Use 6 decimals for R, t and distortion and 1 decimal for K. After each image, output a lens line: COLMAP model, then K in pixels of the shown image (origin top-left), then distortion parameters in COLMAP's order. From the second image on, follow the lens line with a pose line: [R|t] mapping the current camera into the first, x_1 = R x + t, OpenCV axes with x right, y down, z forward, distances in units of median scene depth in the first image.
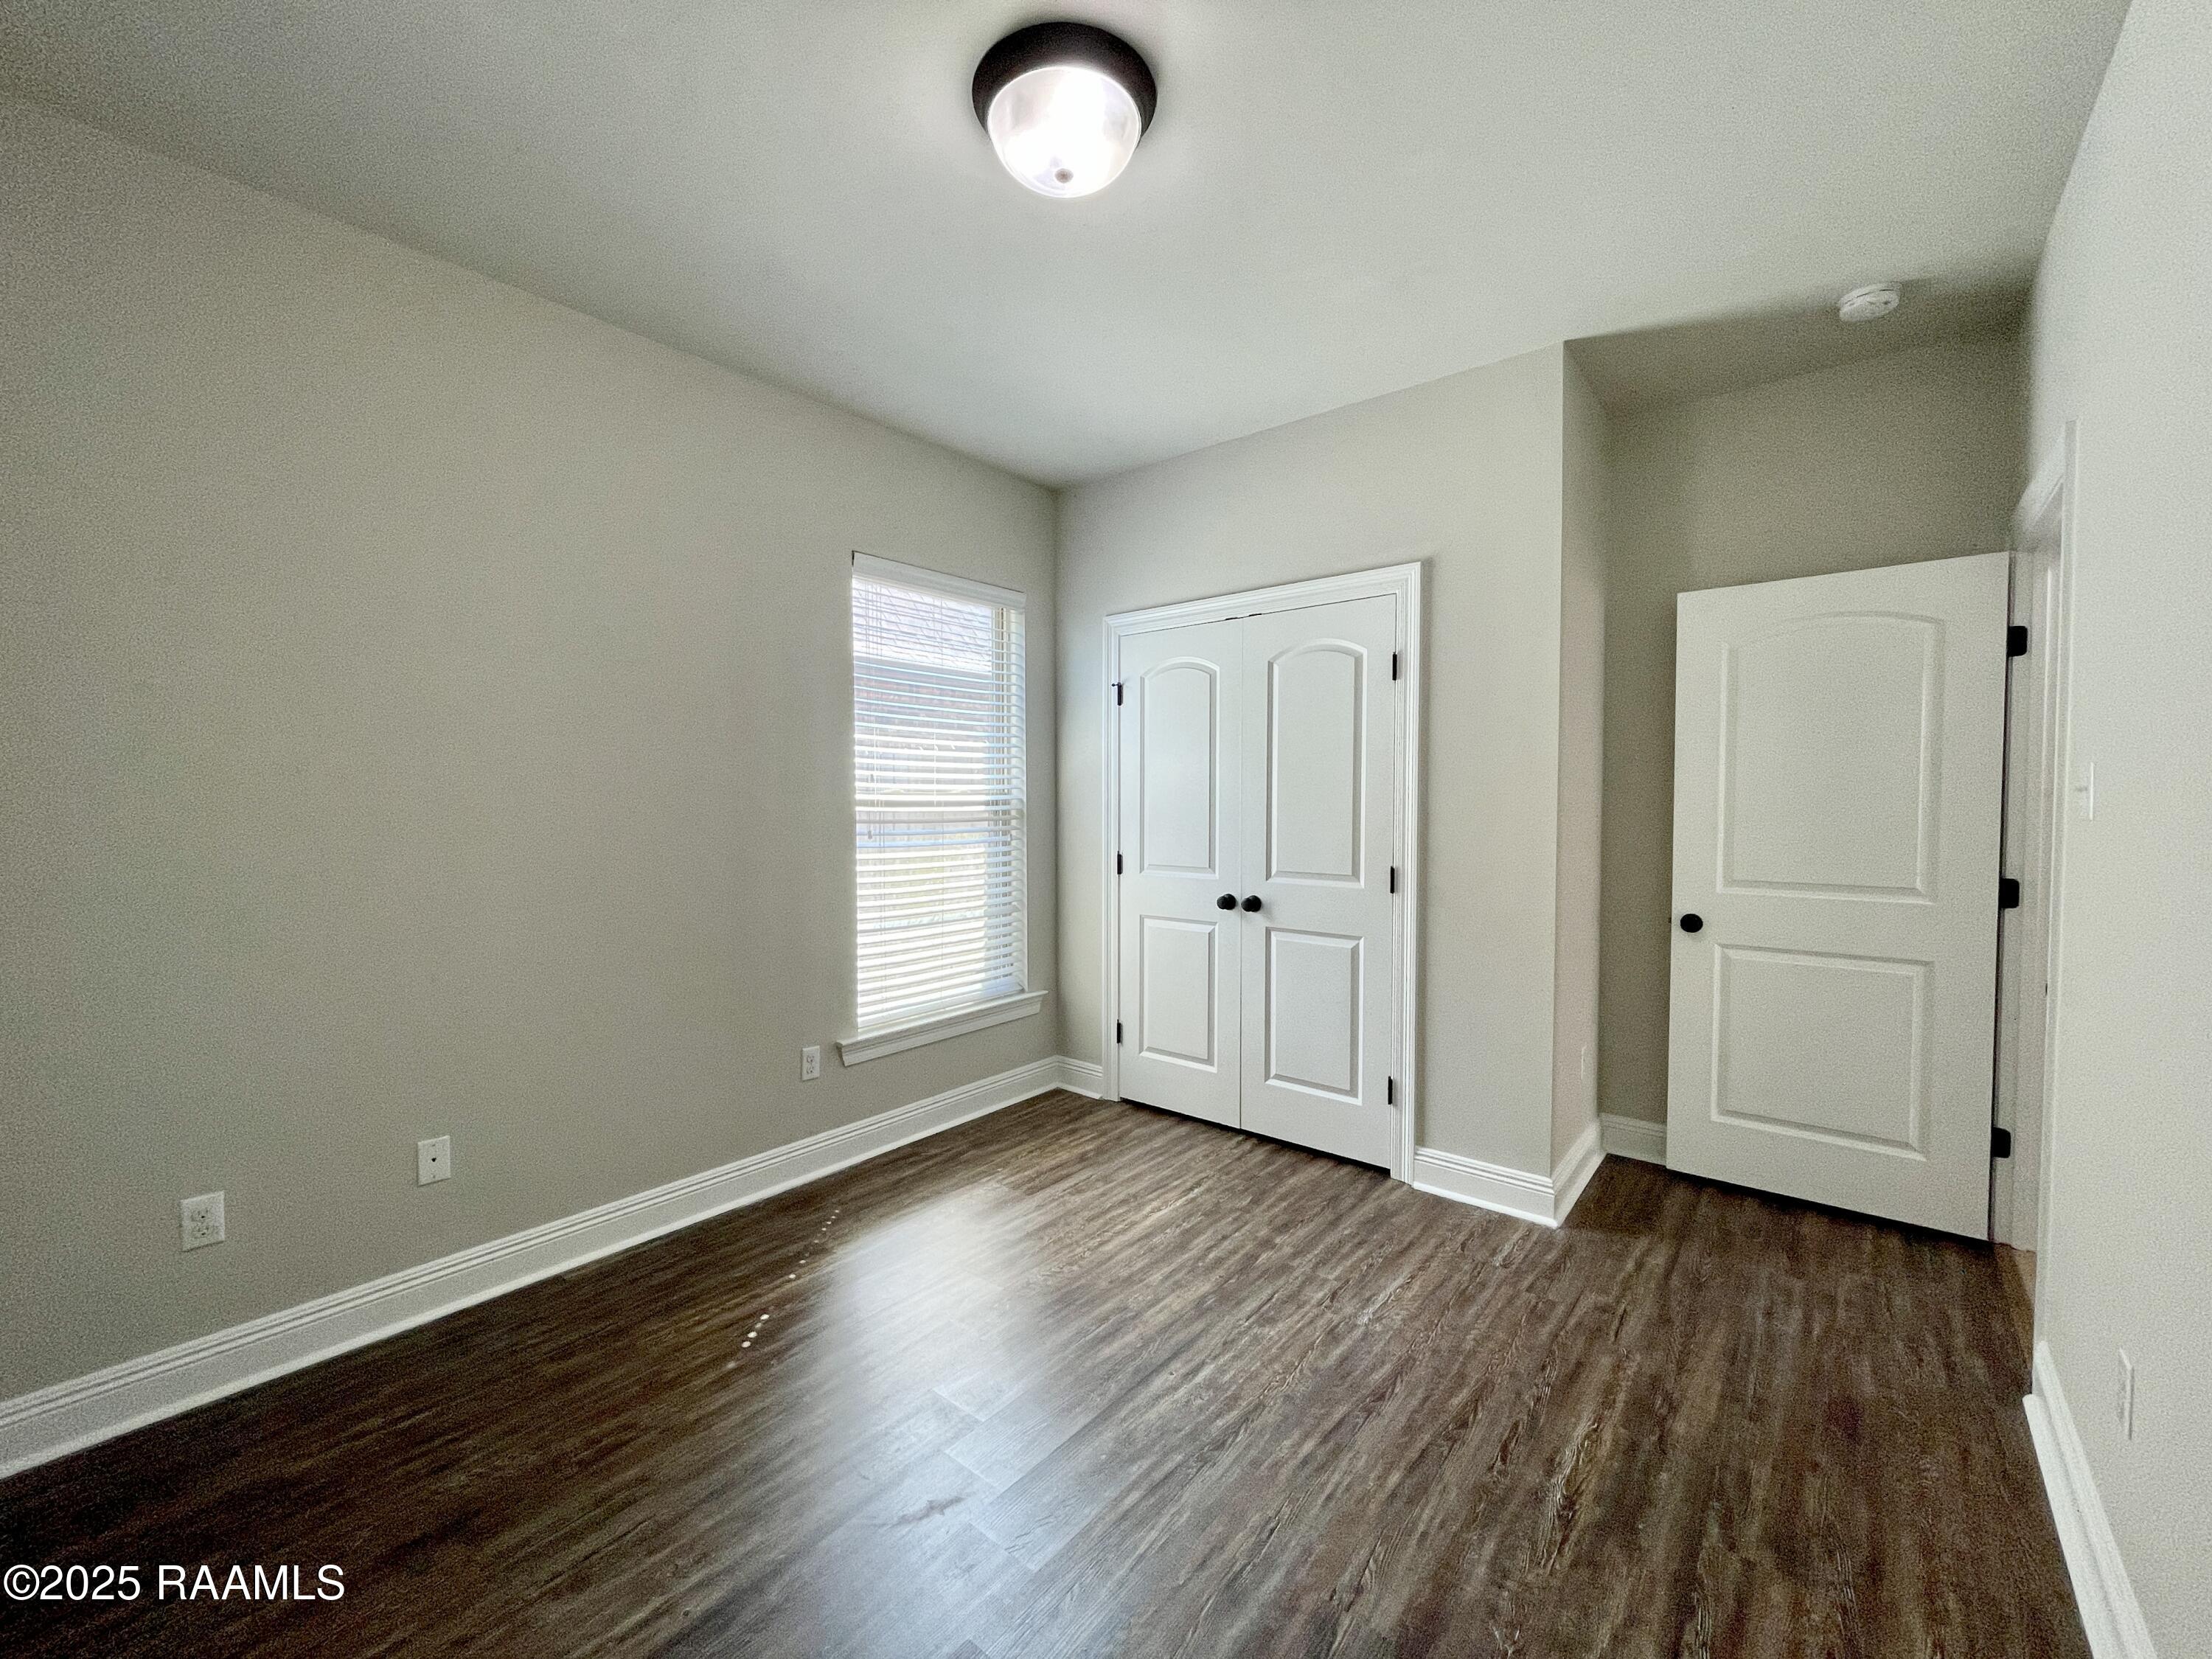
lens RADIAL K [[899.4, 0, 1095.0], [0, 899.4, 829.7], [0, 0, 1]] dist [0.019302, -0.001258]
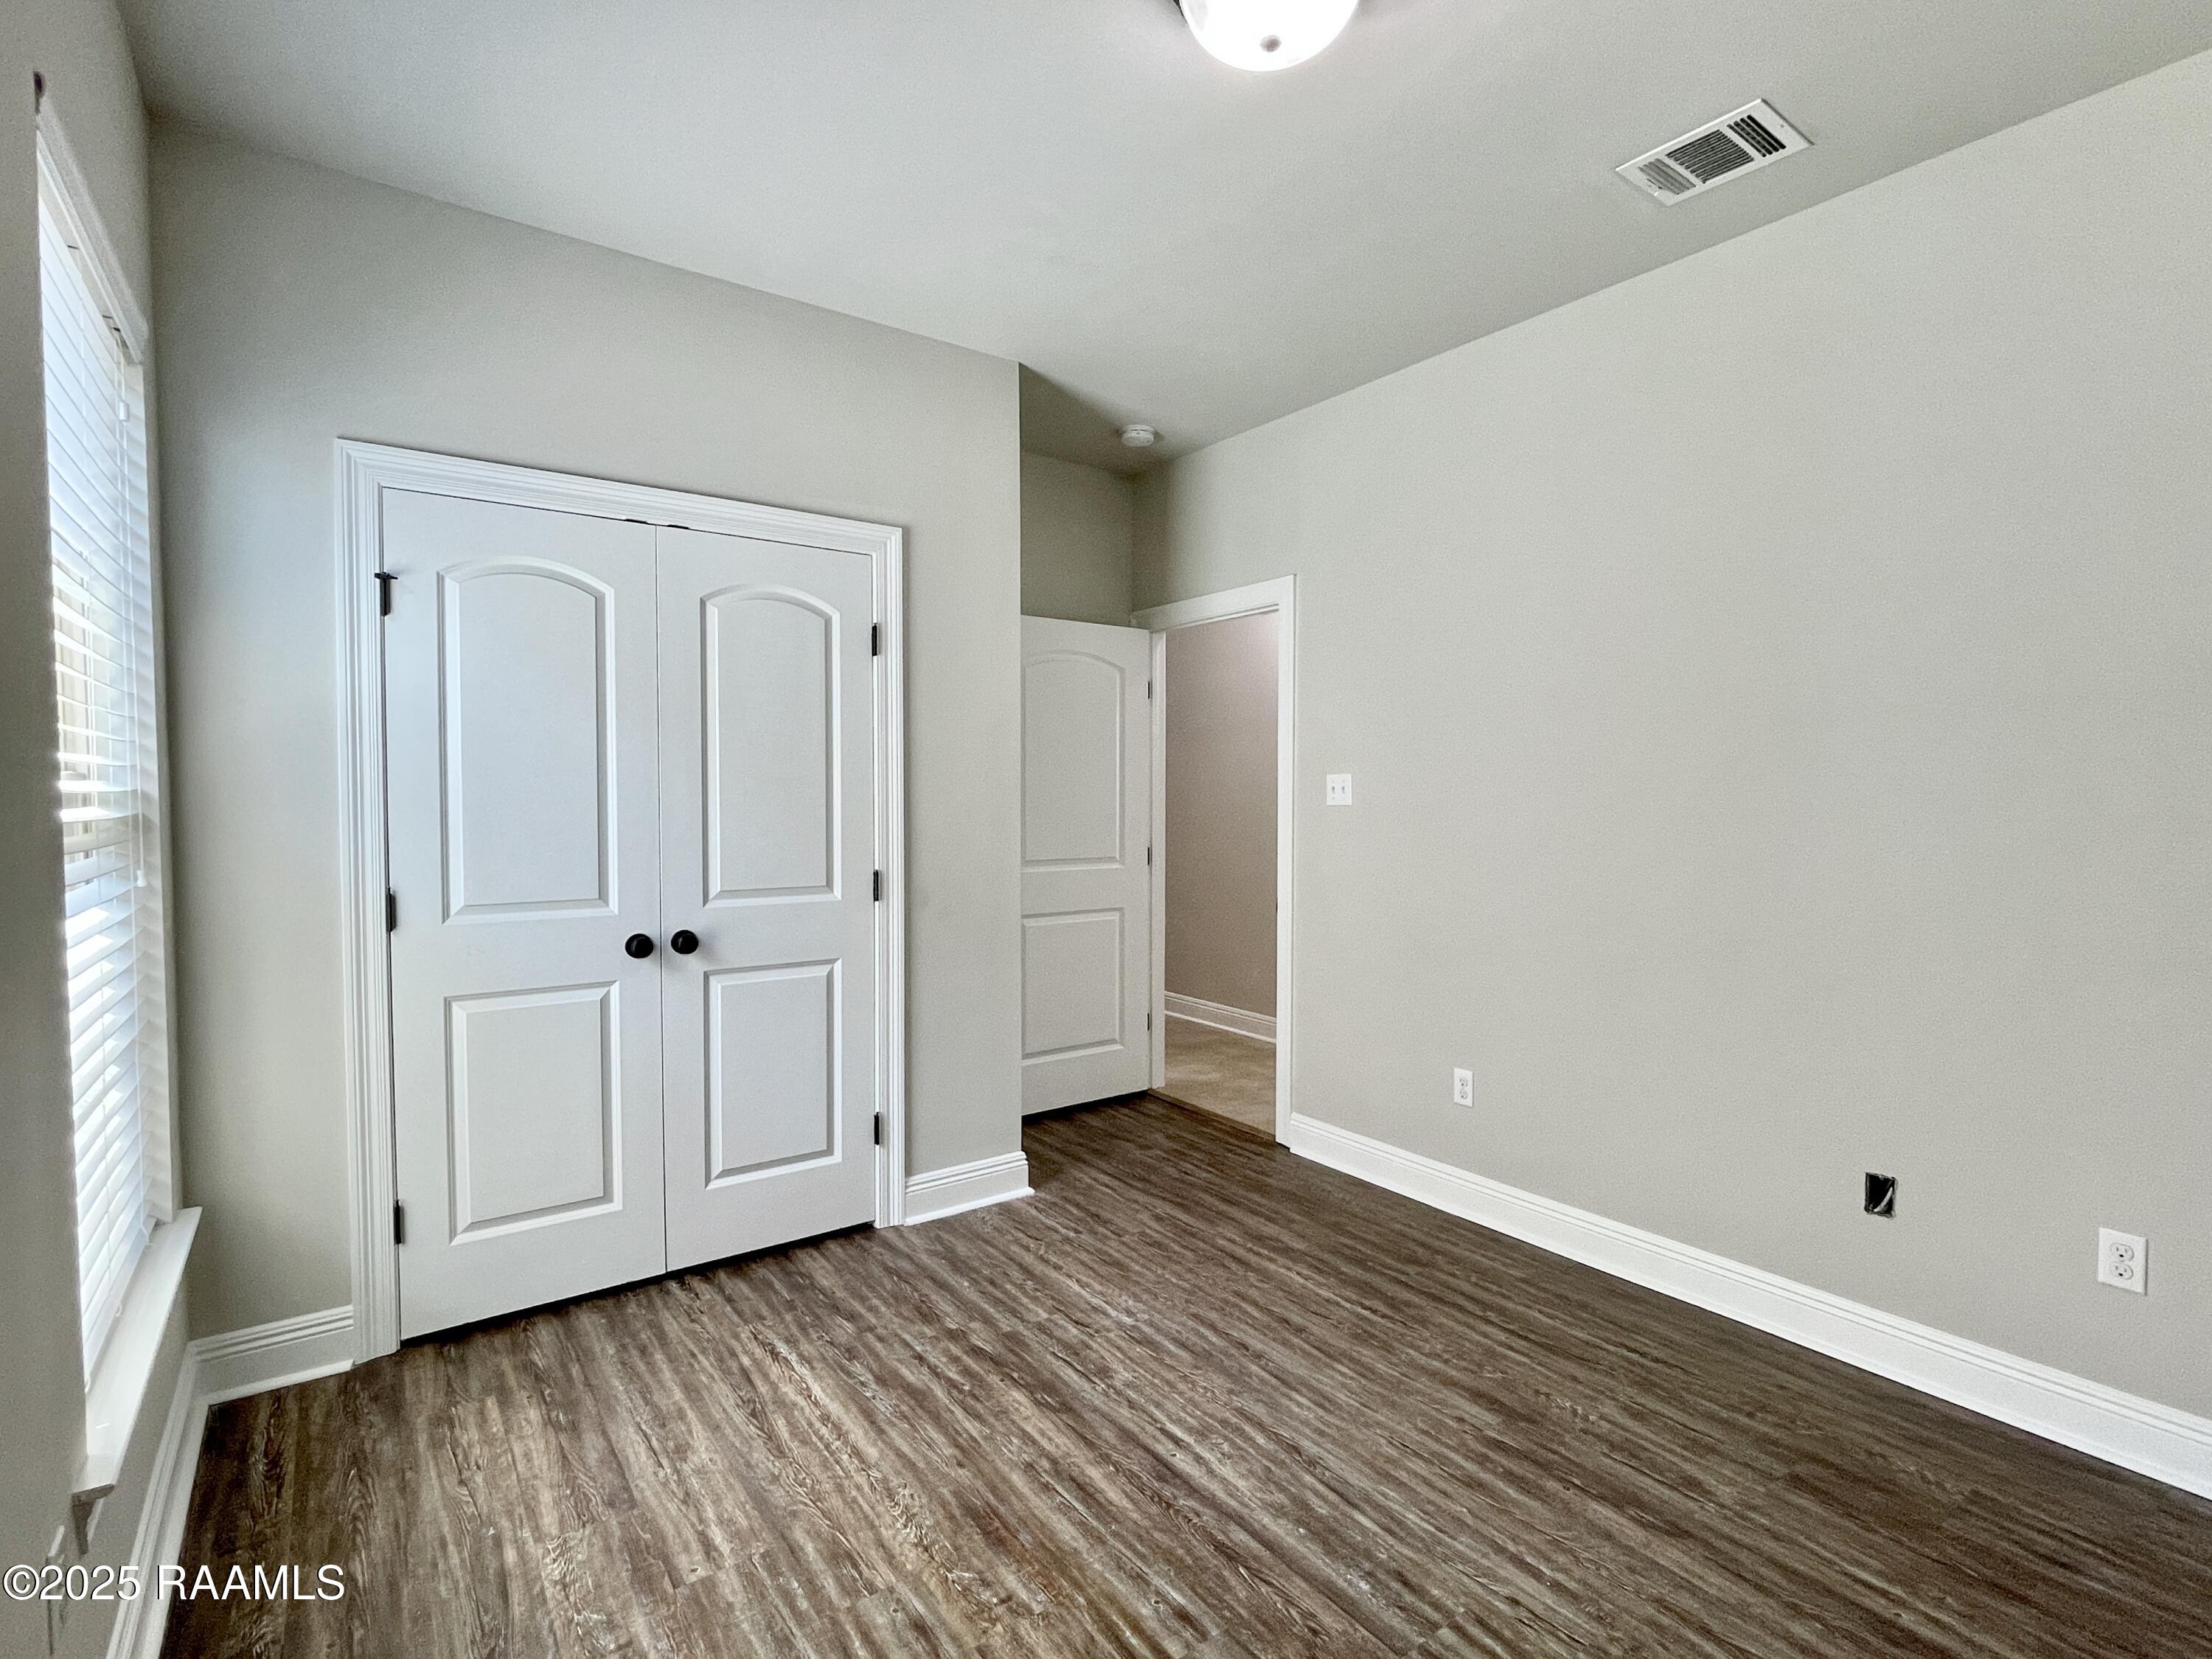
lens RADIAL K [[1061.6, 0, 1115.3], [0, 1061.6, 814.7], [0, 0, 1]] dist [-0.002064, 0.003316]
pose [[0.253646, -0.019575, 0.967099, -0.668916], [0.035733, 0.999302, 0.010855, -0.015891], [-0.966637, 0.031804, 0.254169, 0.581329]]
